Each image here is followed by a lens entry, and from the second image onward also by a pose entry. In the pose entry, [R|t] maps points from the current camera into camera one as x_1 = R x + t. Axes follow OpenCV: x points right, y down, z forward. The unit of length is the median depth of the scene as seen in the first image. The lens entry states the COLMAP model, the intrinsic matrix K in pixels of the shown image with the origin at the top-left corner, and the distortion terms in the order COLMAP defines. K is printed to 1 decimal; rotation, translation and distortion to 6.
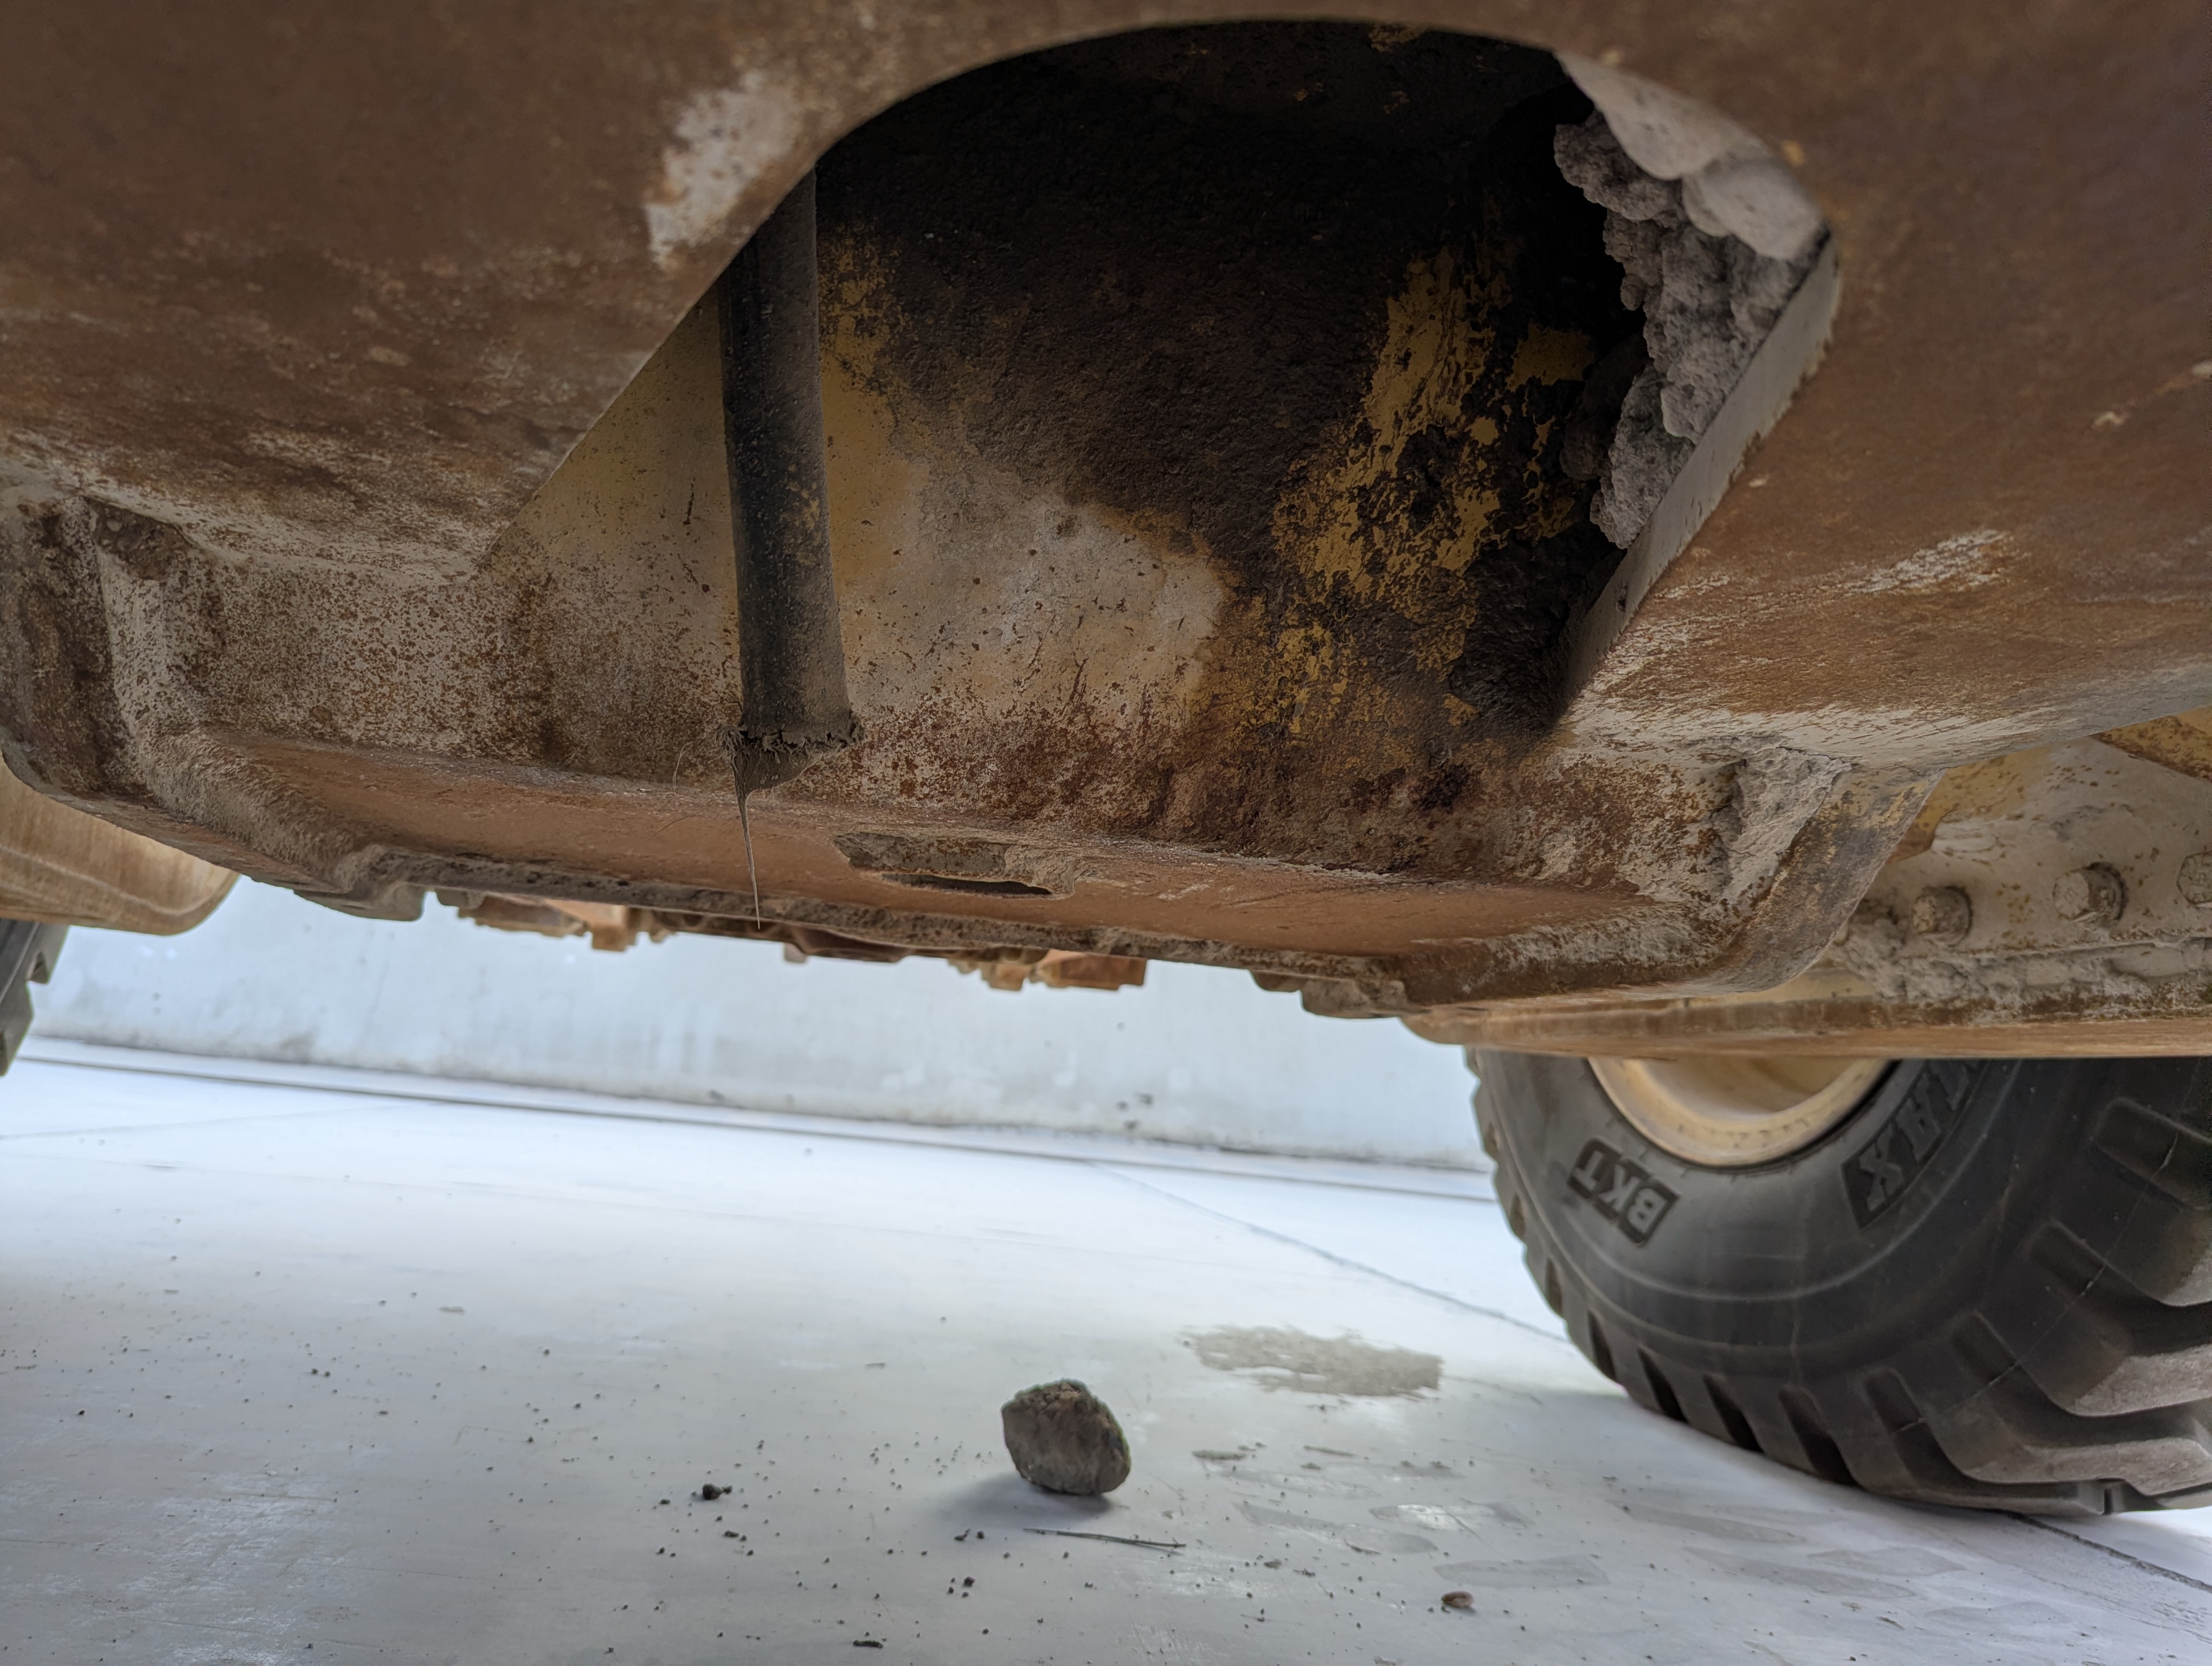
lens RADIAL K [[1579.8, 0, 1106.0], [0, 1579.8, 833.0], [0, 0, 1]] dist [0.026793, -0.045547]
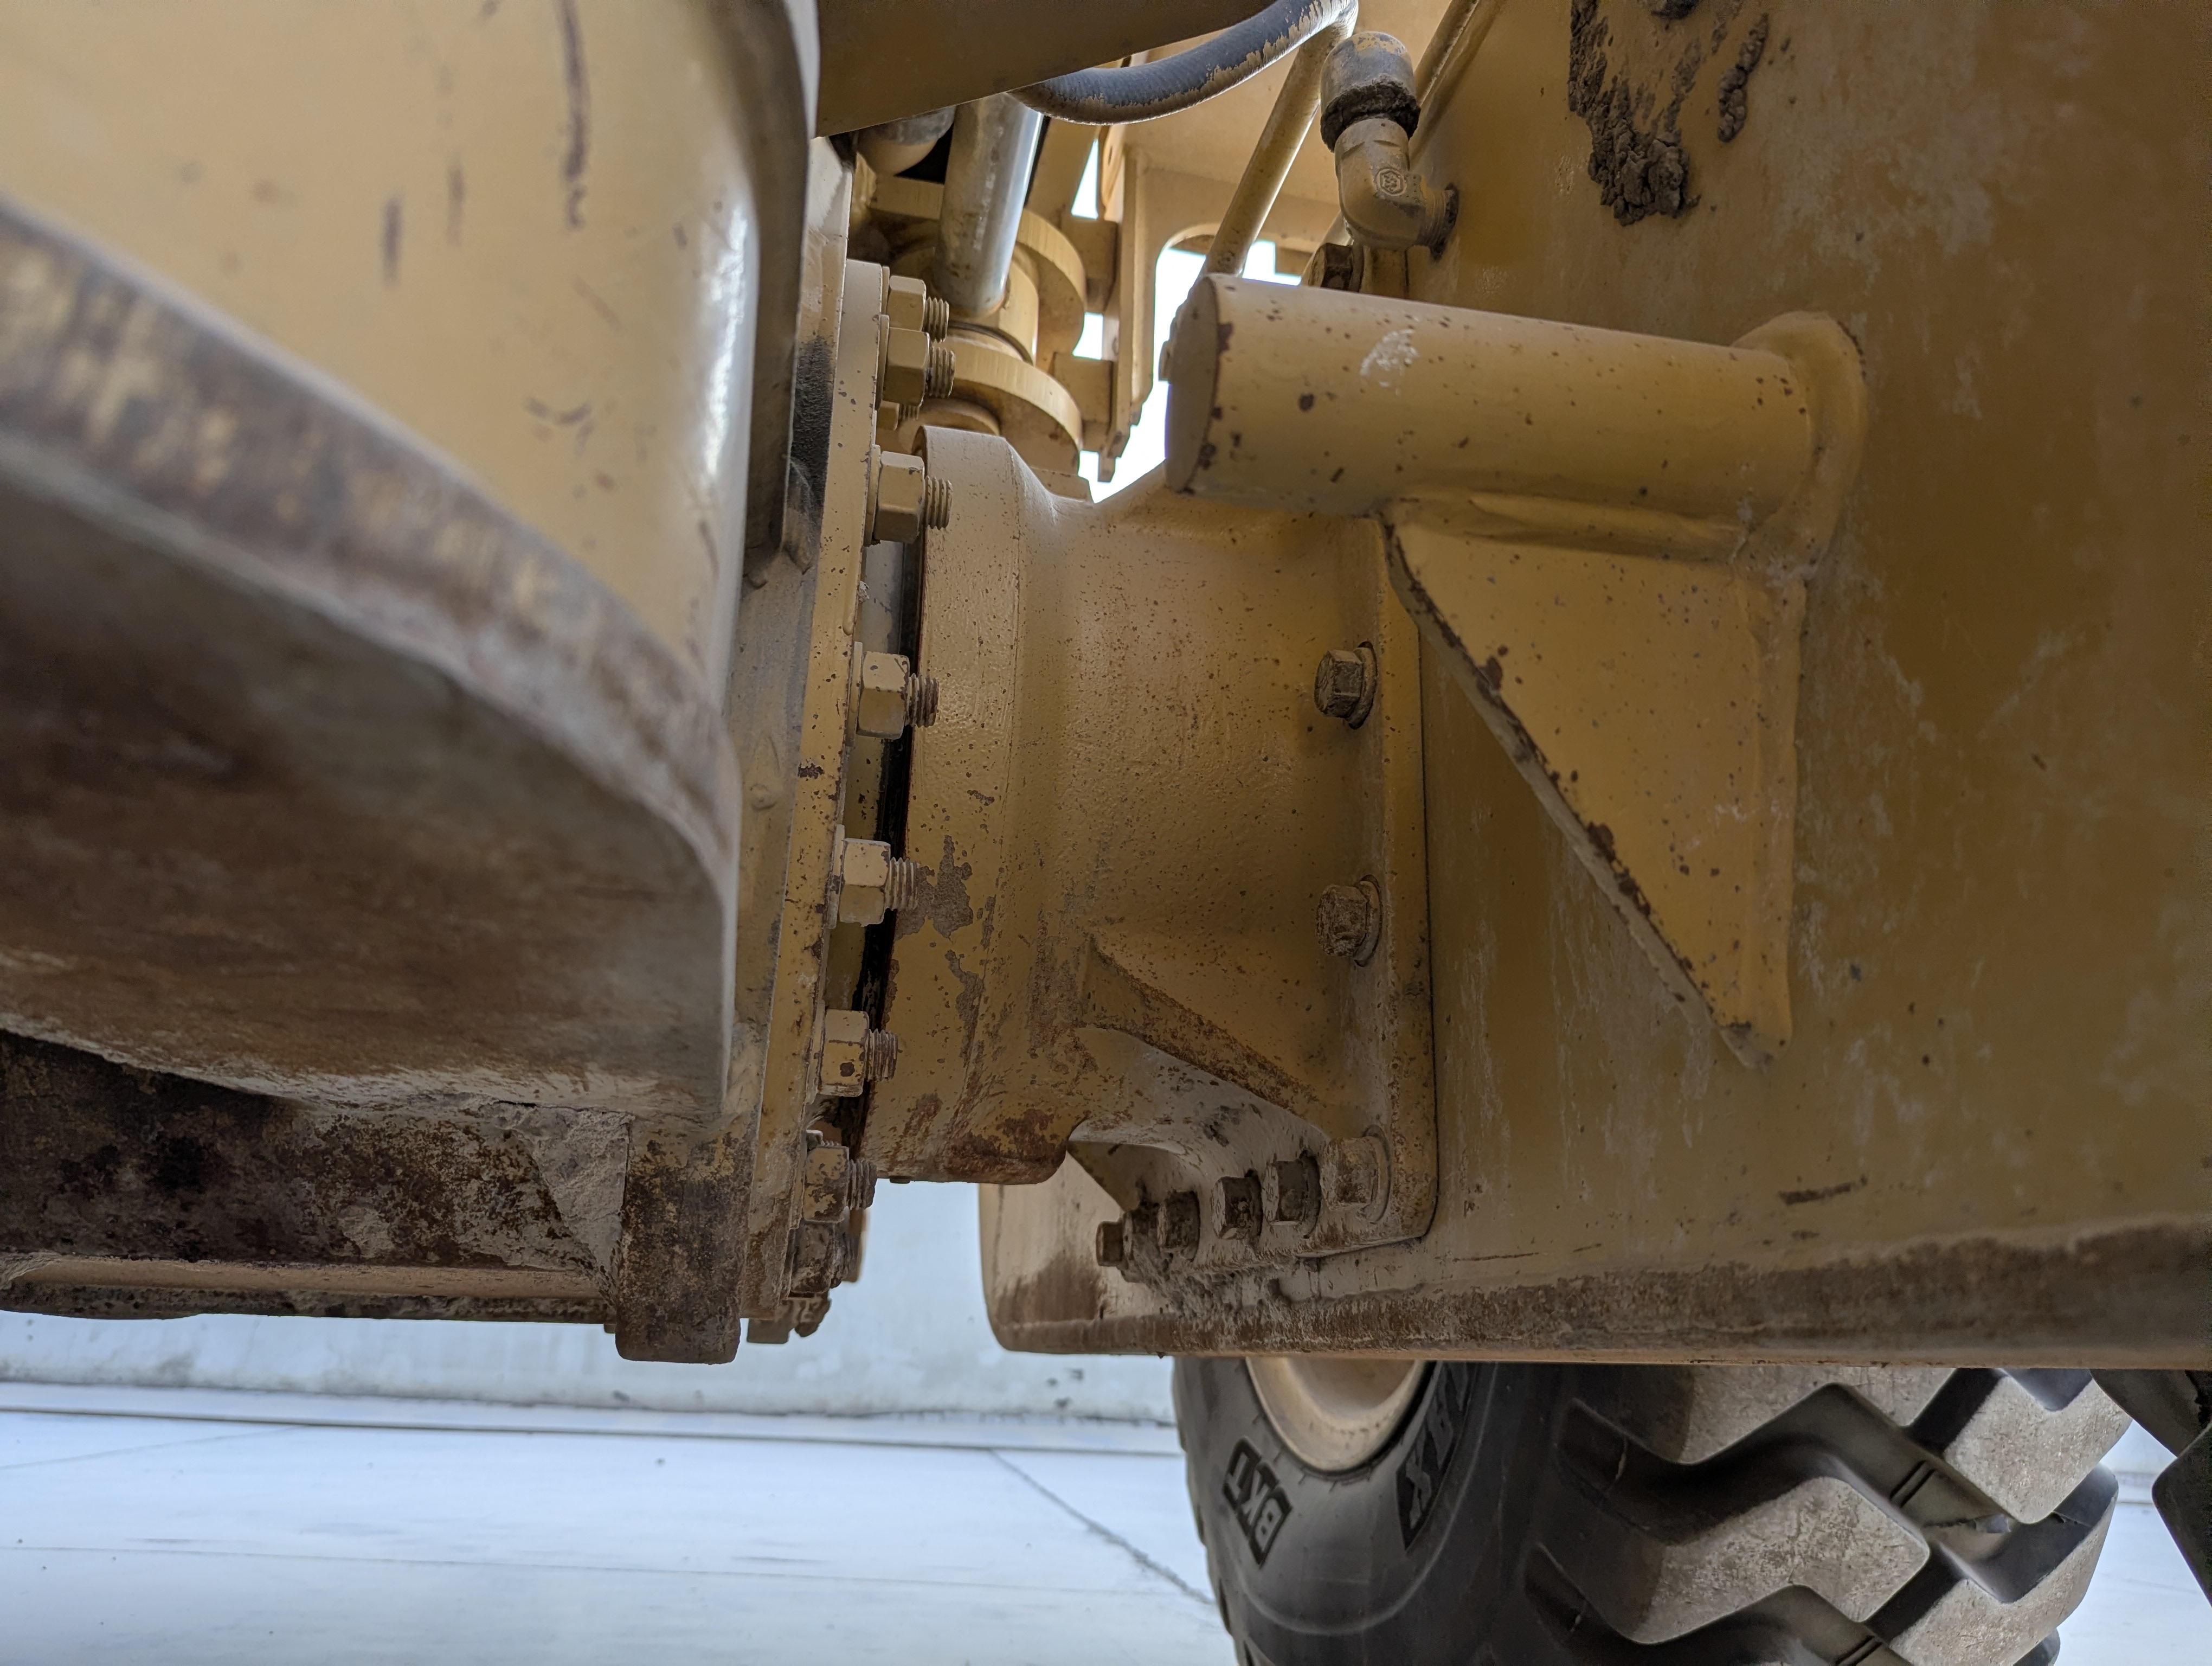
lens RADIAL K [[1579.8, 0, 1106.0], [0, 1579.8, 833.0], [0, 0, 1]] dist [0.026793, -0.045547]
pose [[0.998431, -0.053267, 0.017280, 0.251128], [0.055317, 0.986162, -0.156282, -0.015415], [-0.008716, 0.156992, 0.987561, 0.041413]]
